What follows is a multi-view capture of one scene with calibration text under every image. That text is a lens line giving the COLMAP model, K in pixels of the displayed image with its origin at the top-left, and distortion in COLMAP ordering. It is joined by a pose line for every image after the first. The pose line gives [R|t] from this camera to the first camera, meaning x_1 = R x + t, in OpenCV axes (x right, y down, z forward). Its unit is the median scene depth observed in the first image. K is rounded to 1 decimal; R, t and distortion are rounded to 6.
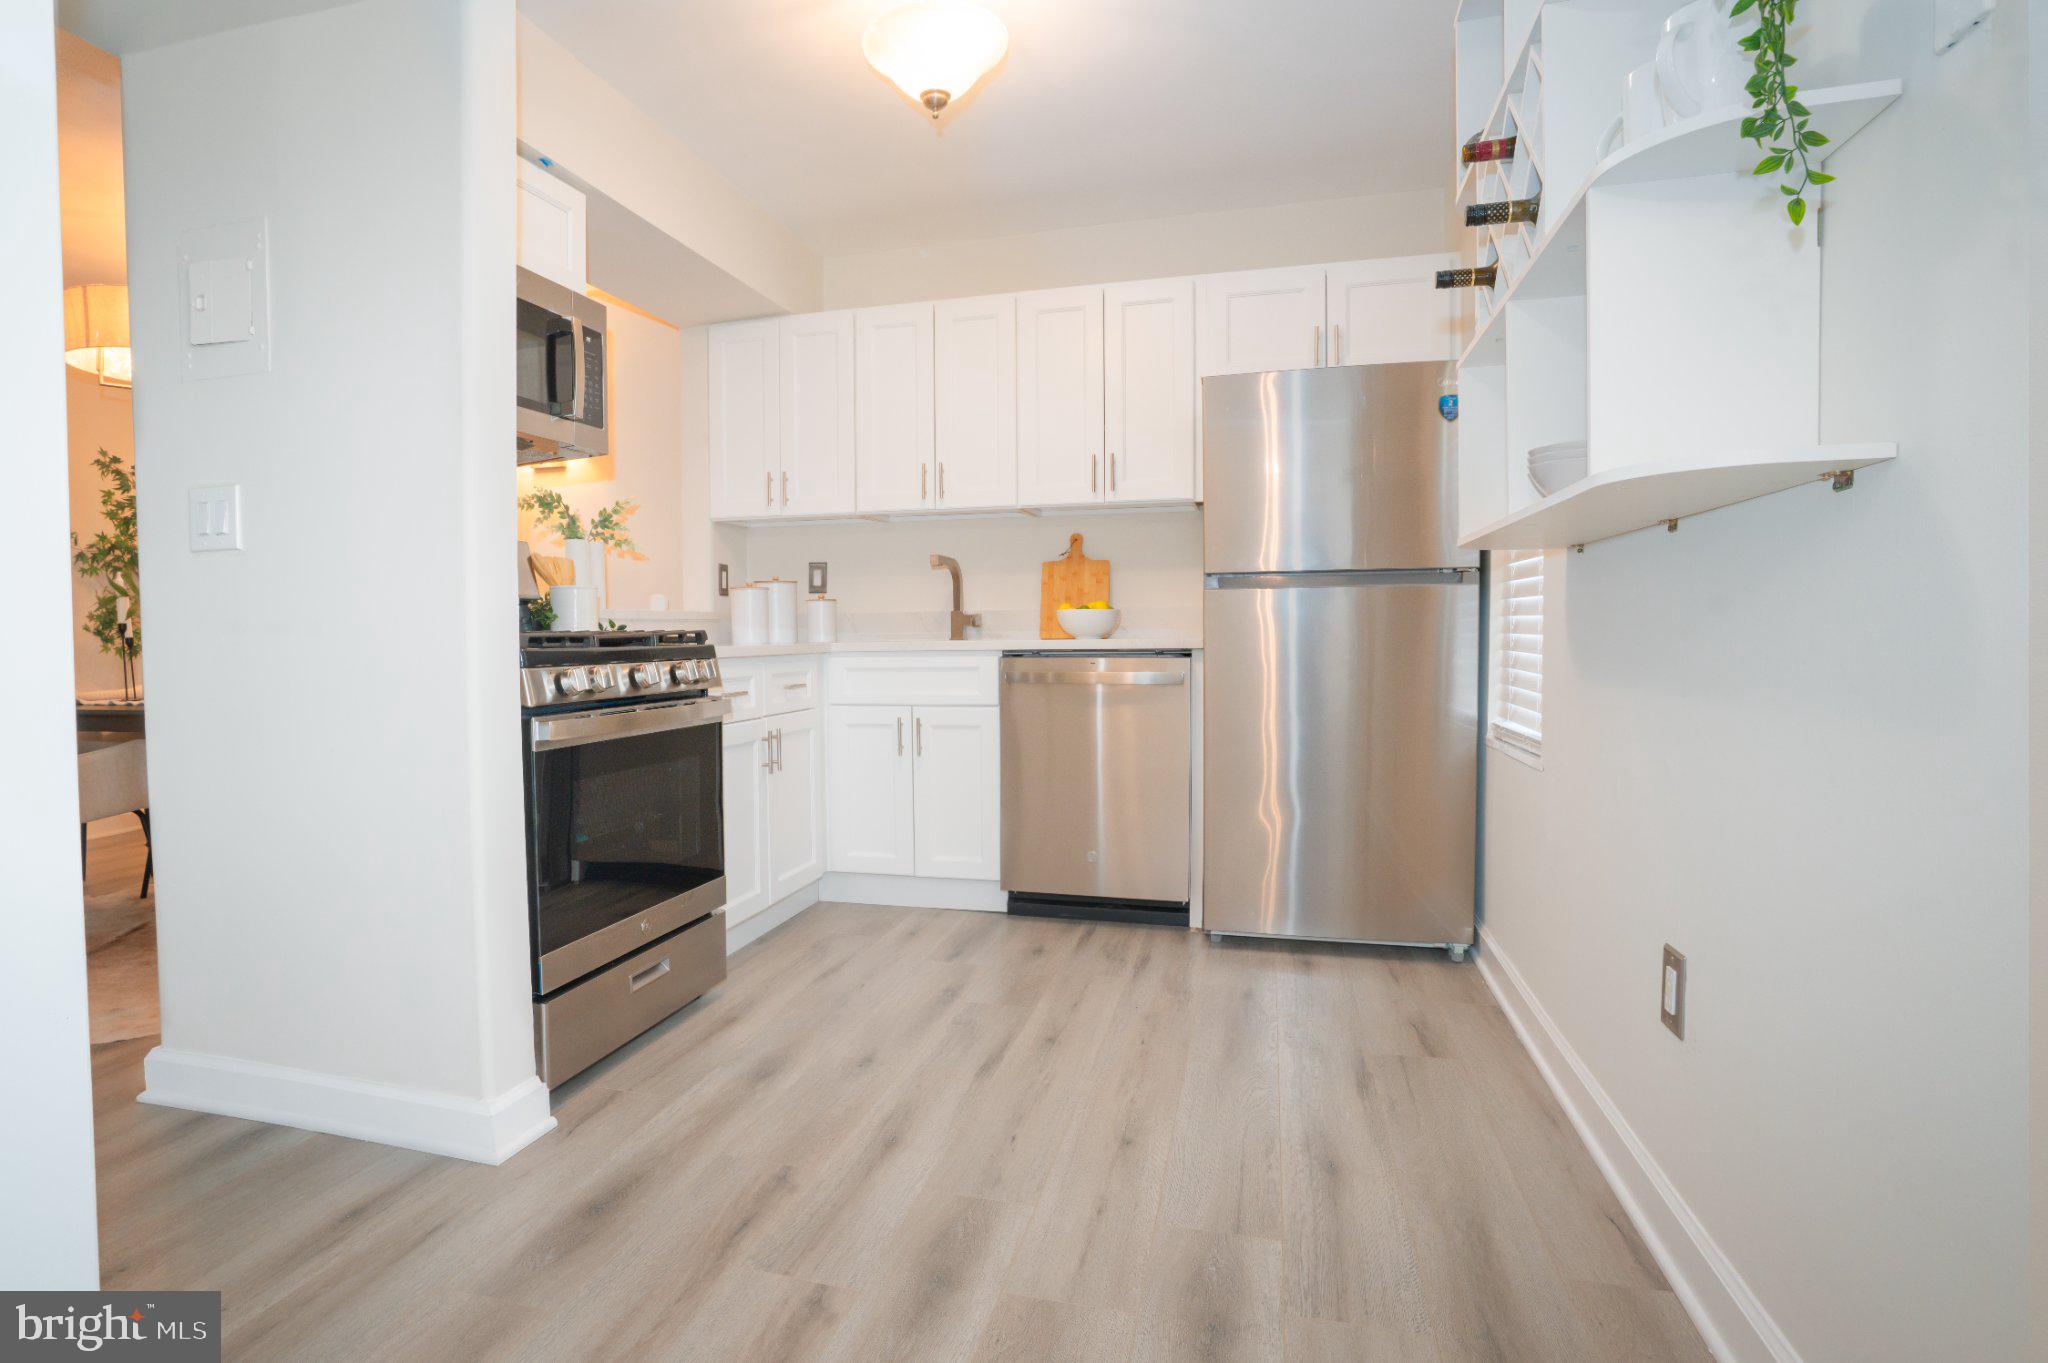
lens RADIAL K [[1027.1, 0, 948.2], [0, 1027.1, 676.5], [0, 0, 1]] dist [-0.053178, 0.000035]
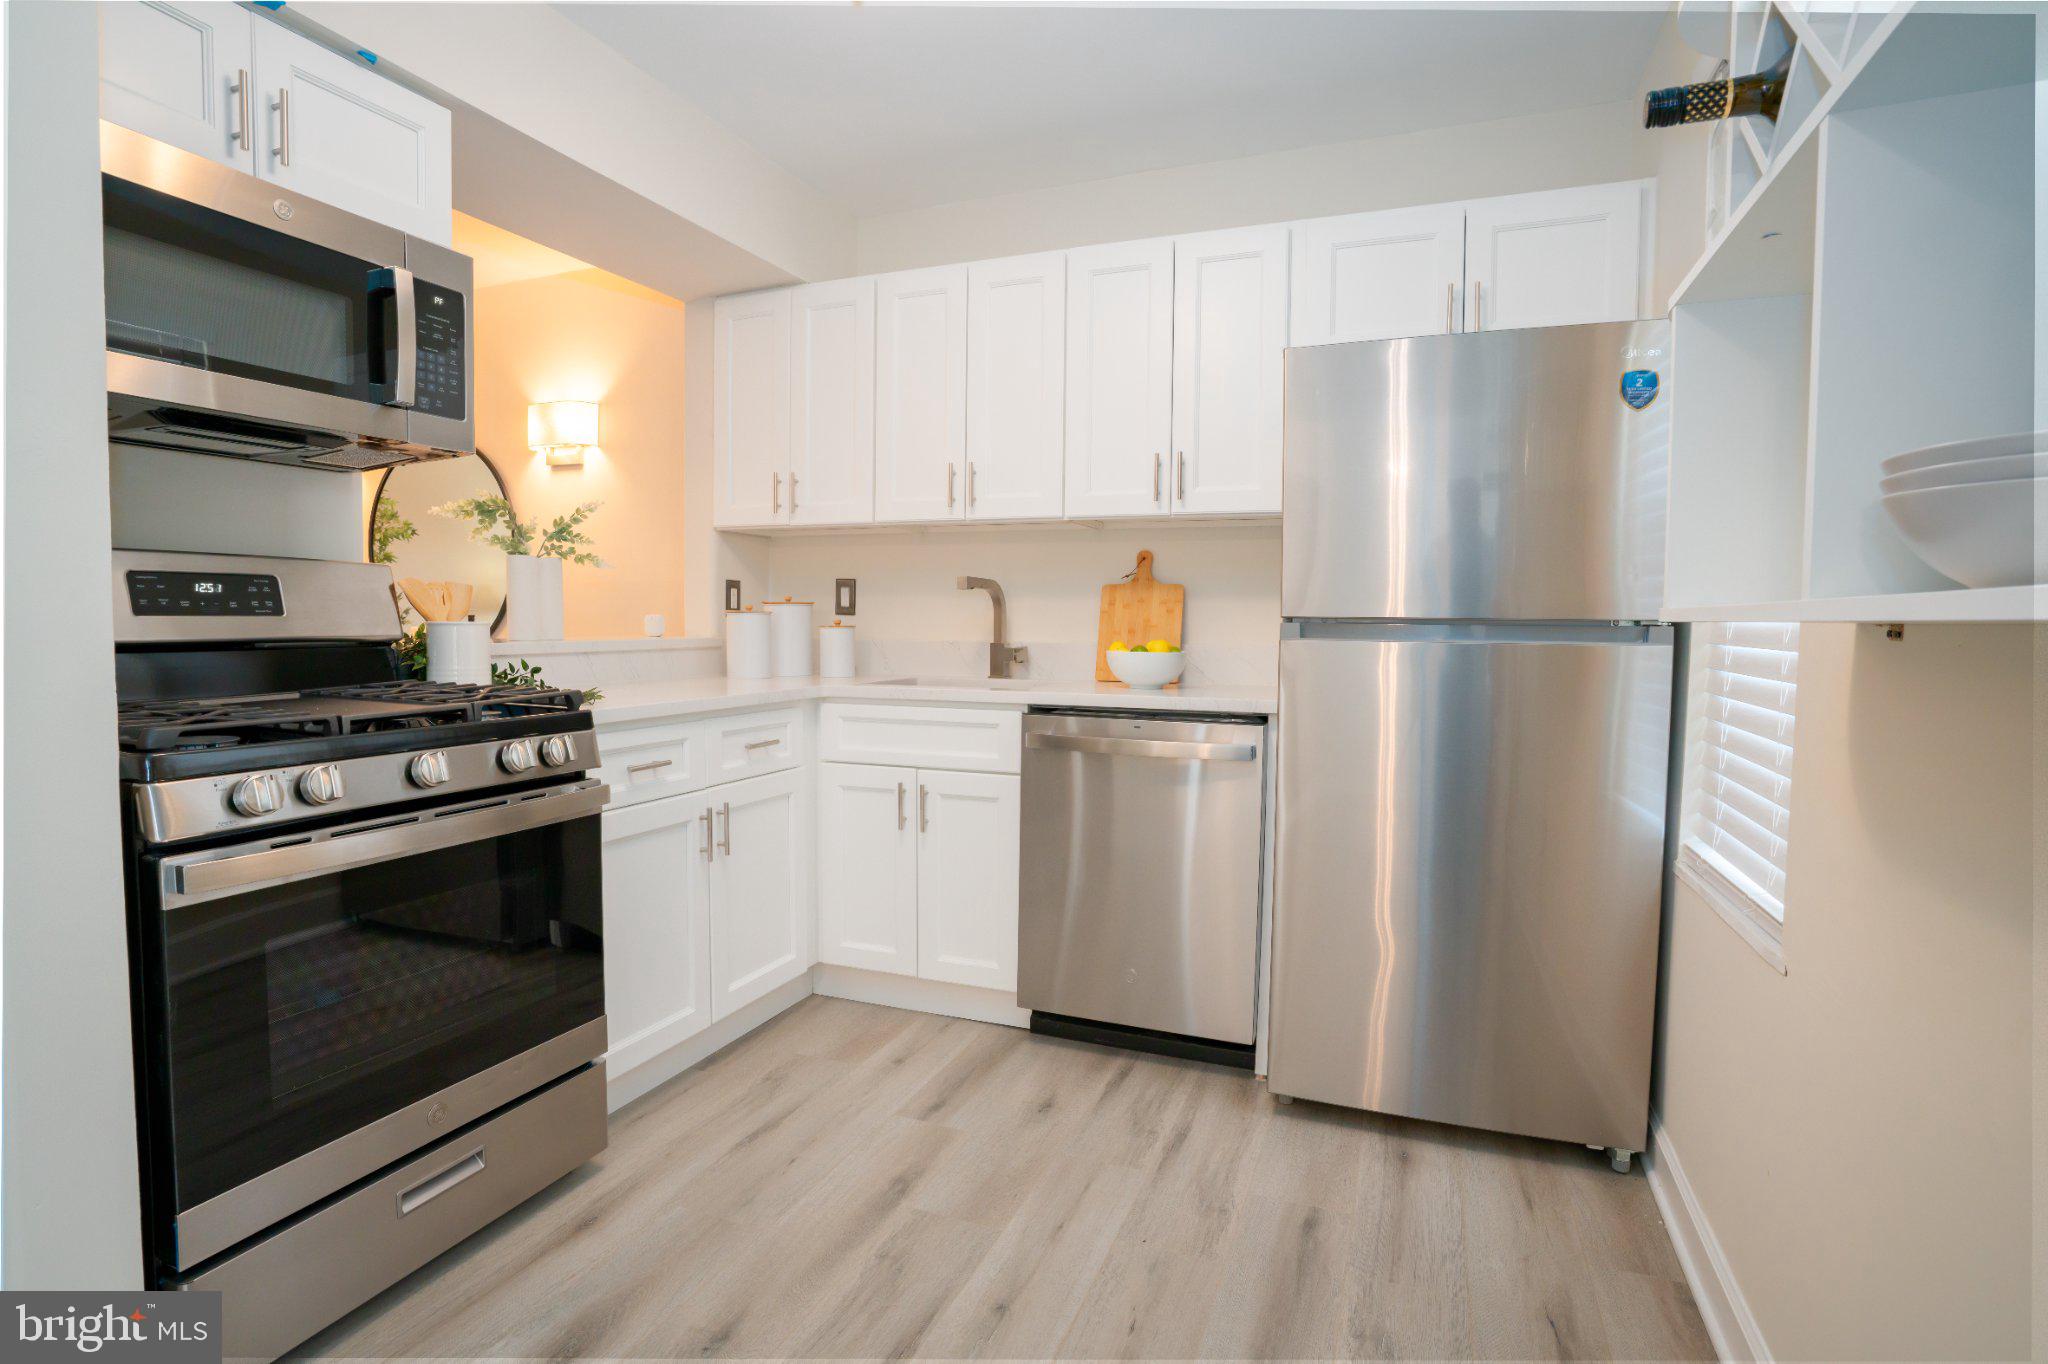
lens RADIAL K [[1006.9, 0, 1010.2], [0, 1006.9, 683.1], [0, 0, 1]] dist [-0.071349, 0.037203]
pose [[0.996056, 0.024079, -0.085402, 0.105627], [-0.022825, 0.999617, 0.015633, -0.053099], [0.085746, -0.013622, 0.996224, 0.235293]]
